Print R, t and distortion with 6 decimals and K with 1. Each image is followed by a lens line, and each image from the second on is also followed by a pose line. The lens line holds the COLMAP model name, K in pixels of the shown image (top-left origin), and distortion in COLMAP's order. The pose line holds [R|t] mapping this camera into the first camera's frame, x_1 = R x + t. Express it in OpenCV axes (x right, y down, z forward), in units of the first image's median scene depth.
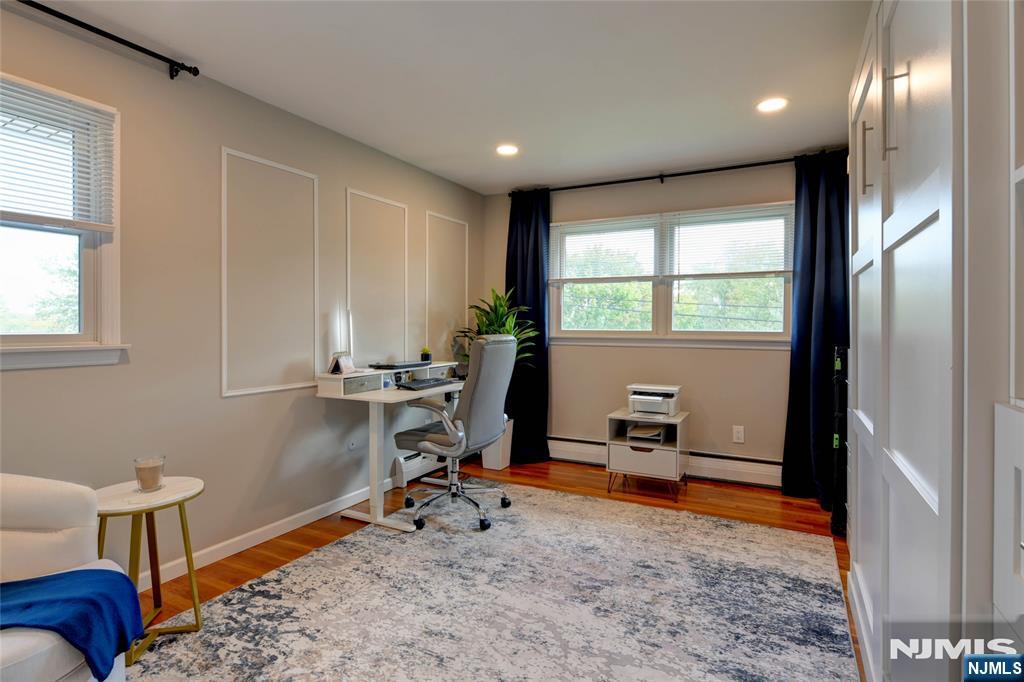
lens RADIAL K [[528.6, 0, 511.5], [0, 528.6, 333.4], [0, 0, 1]] dist [-0.001488, -0.000151]
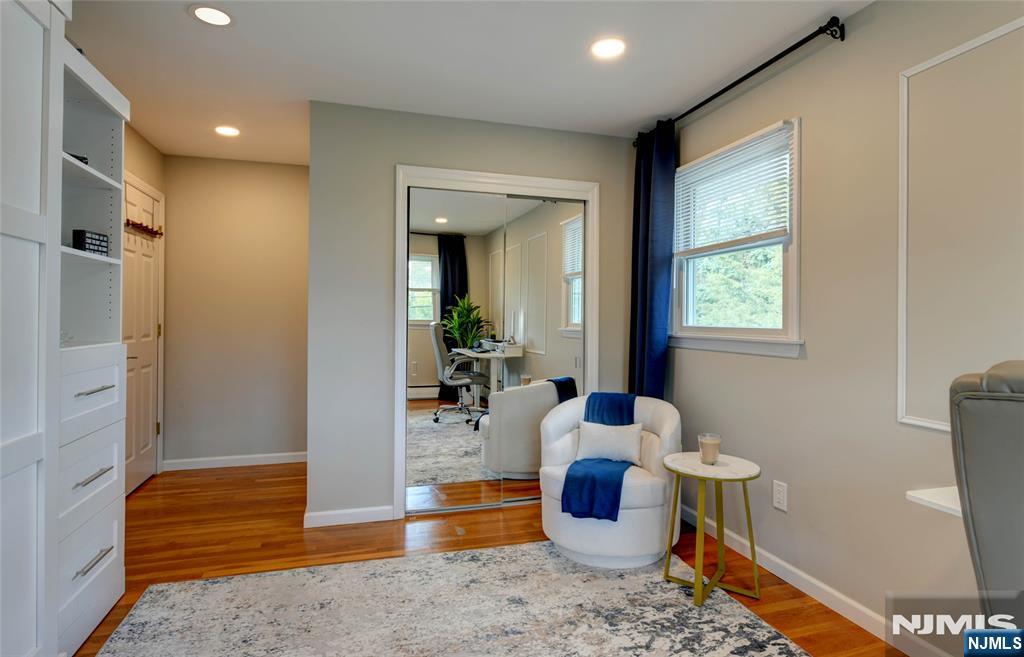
lens RADIAL K [[543.5, 0, 511.3], [0, 543.5, 321.7], [0, 0, 1]] dist [-0.001381, -0.000175]
pose [[-0.713782, -0.001700, -0.700366, 0.422724], [-0.017789, 0.999718, 0.015702, -0.021410], [0.700142, 0.023667, -0.713611, 1.425095]]
